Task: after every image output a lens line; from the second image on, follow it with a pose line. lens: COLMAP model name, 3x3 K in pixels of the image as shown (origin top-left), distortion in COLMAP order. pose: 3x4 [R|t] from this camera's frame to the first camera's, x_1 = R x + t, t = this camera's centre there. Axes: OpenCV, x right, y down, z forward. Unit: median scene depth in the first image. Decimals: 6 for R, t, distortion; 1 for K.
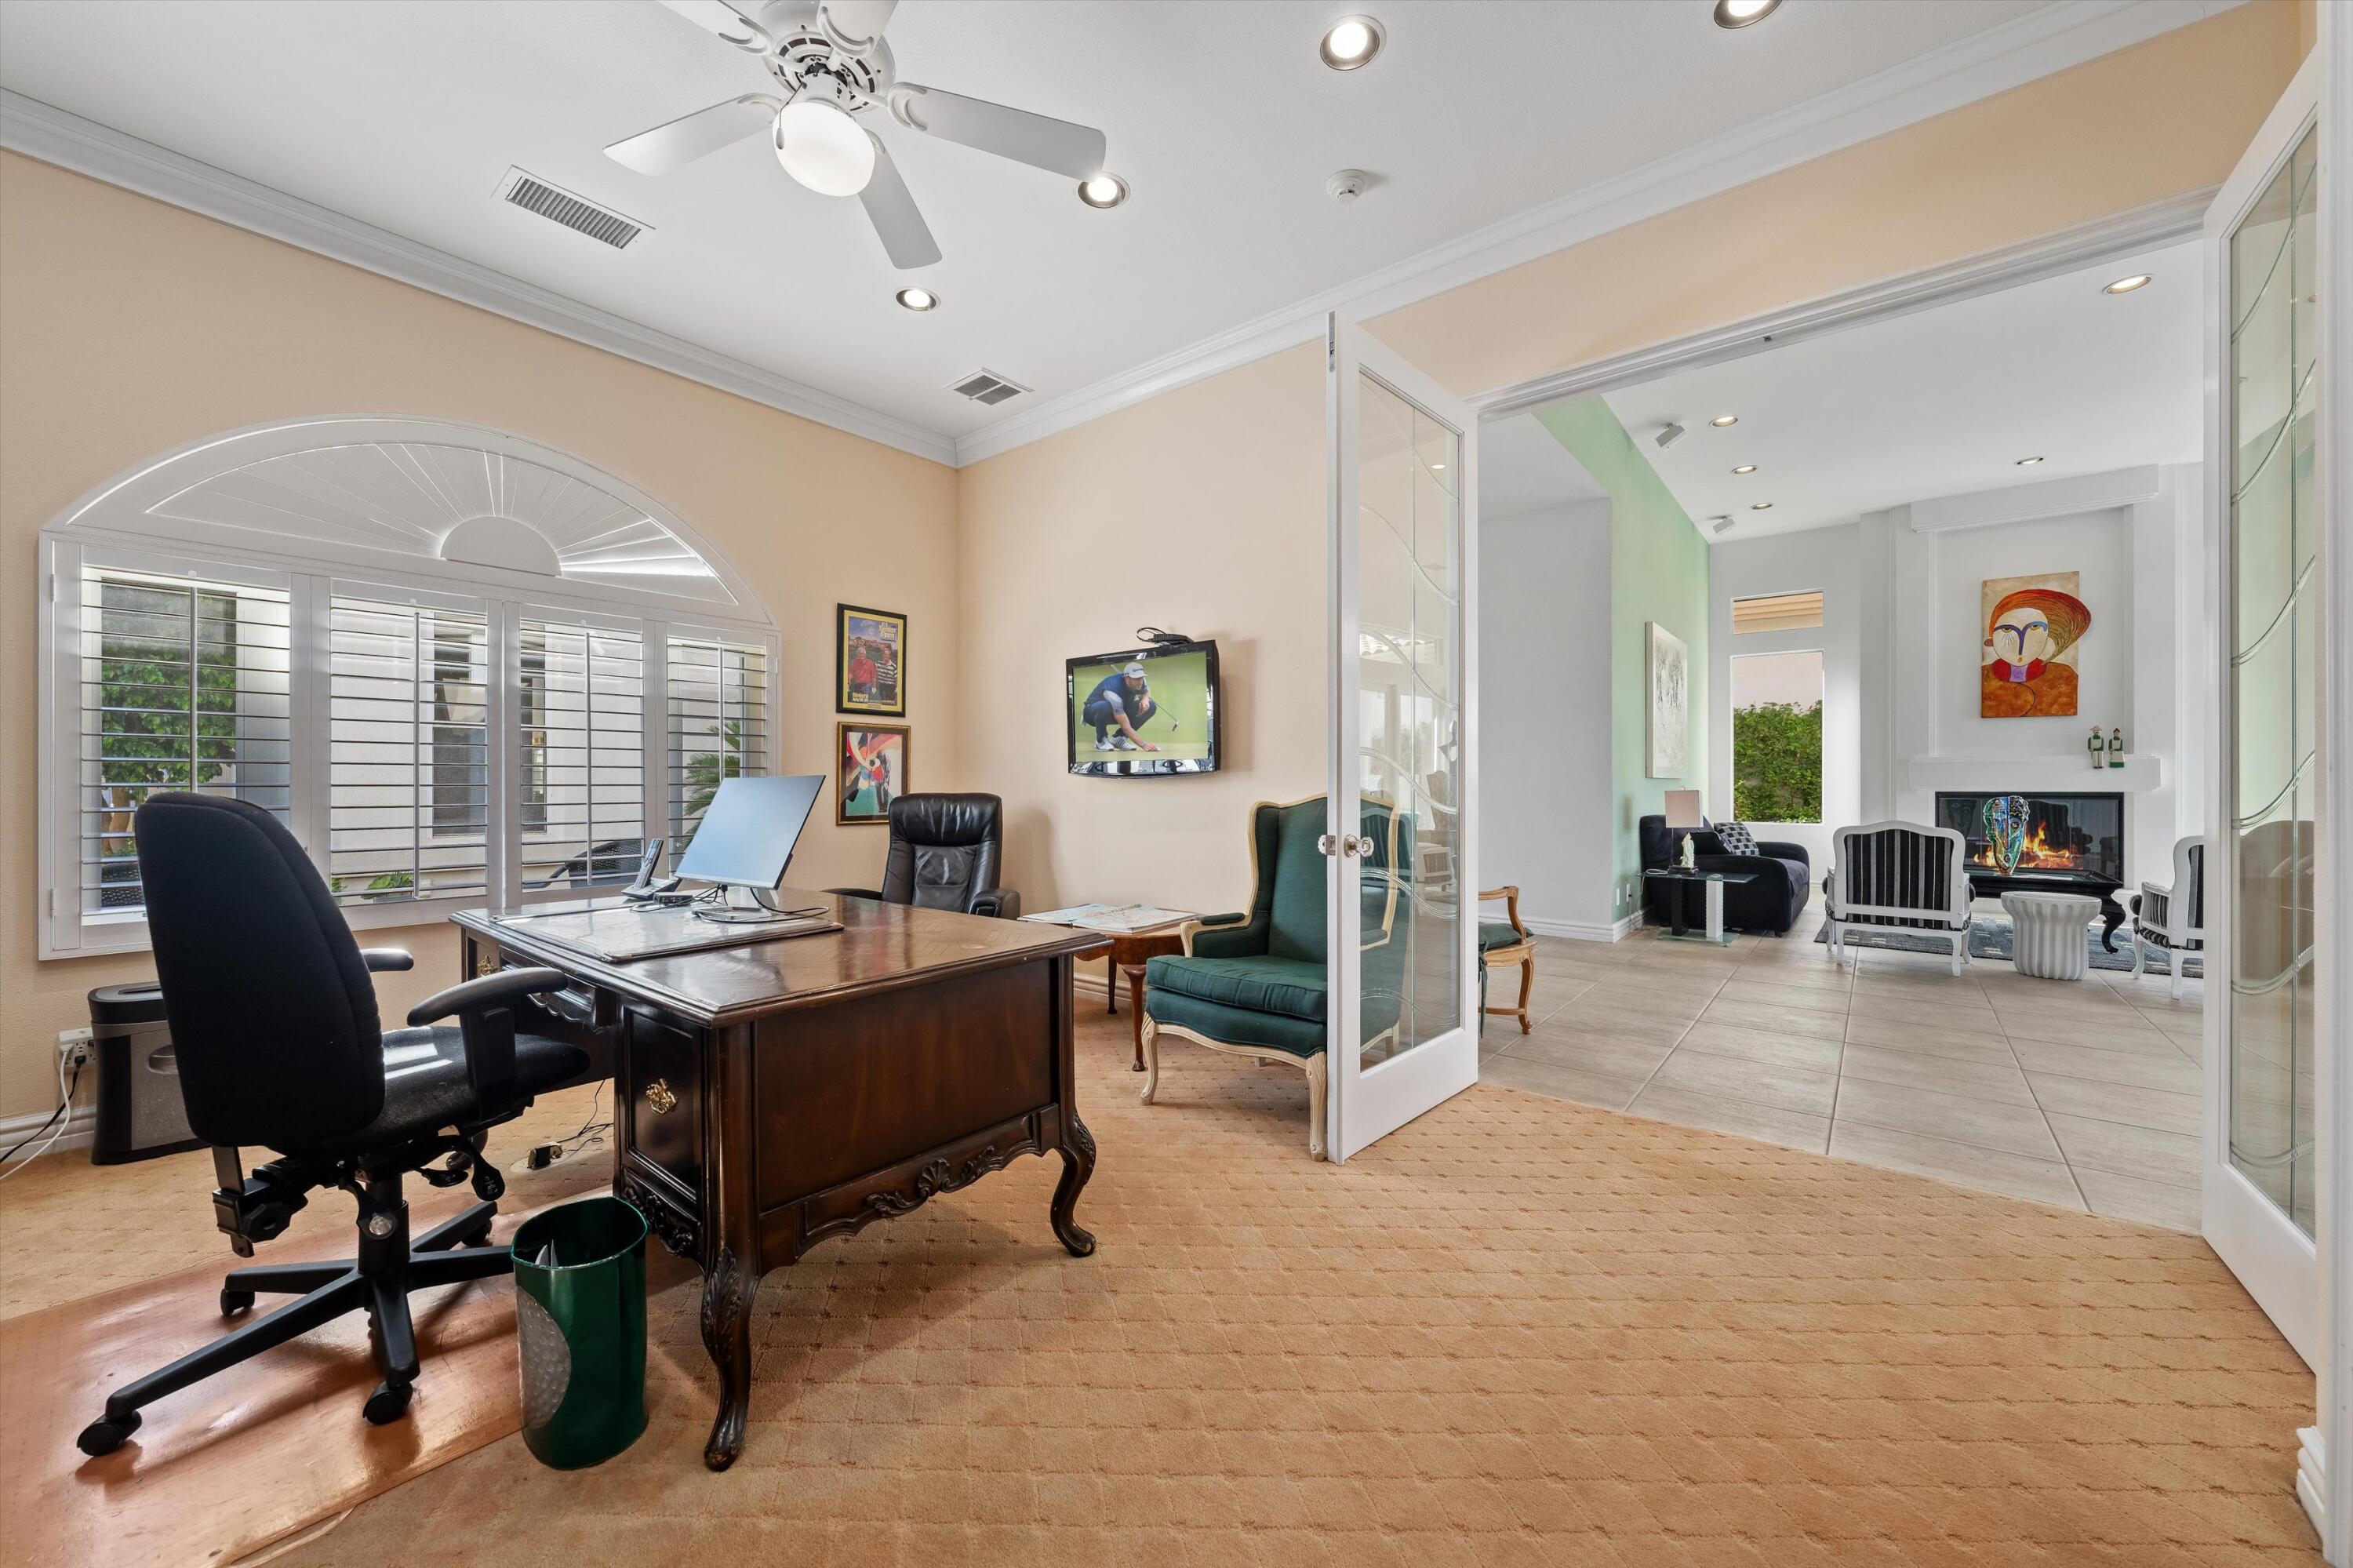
lens RADIAL K [[897.5, 0, 1175.2], [0, 897.5, 784.4], [0, 0, 1]] dist [0.004484, 0.001207]
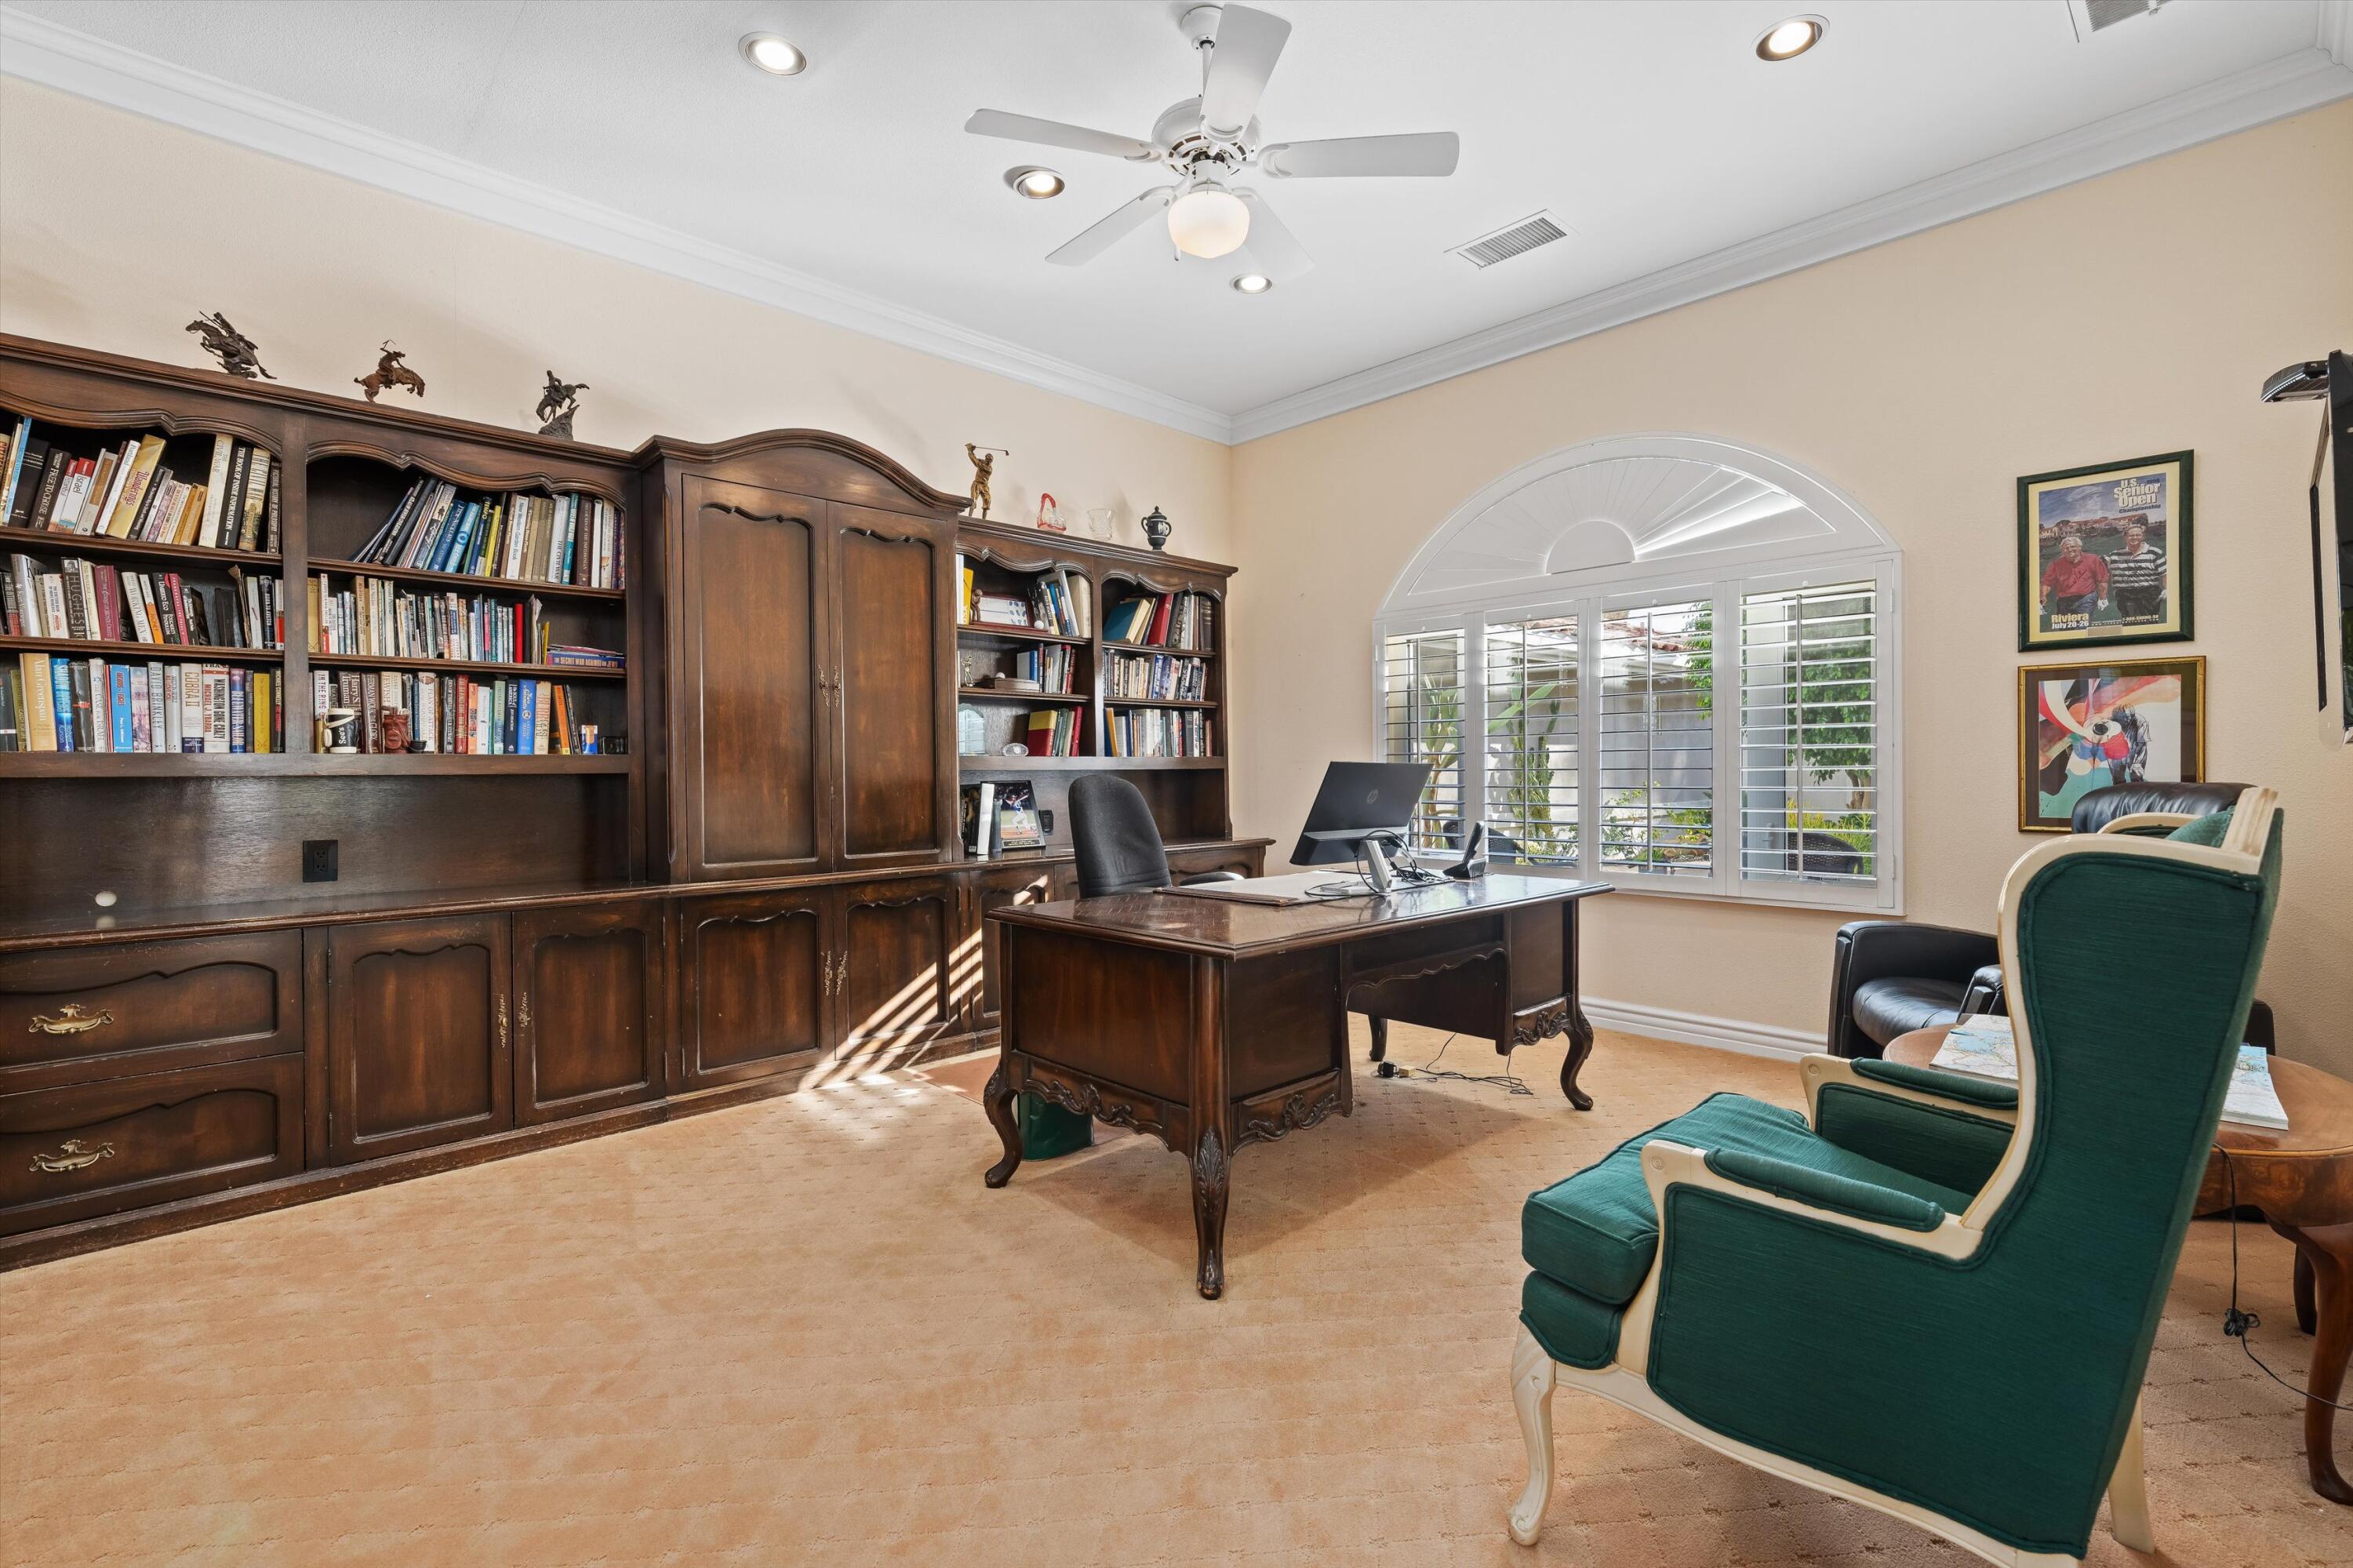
lens RADIAL K [[1059.5, 0, 1179.5], [0, 1059.5, 774.8], [0, 0, 1]] dist [-0.000647, -0.000024]
pose [[-0.146665, 0.007891, -0.989155, 0.433833], [0.005993, 0.999957, 0.007089, -0.003018], [0.989168, -0.004888, -0.146706, 0.516389]]
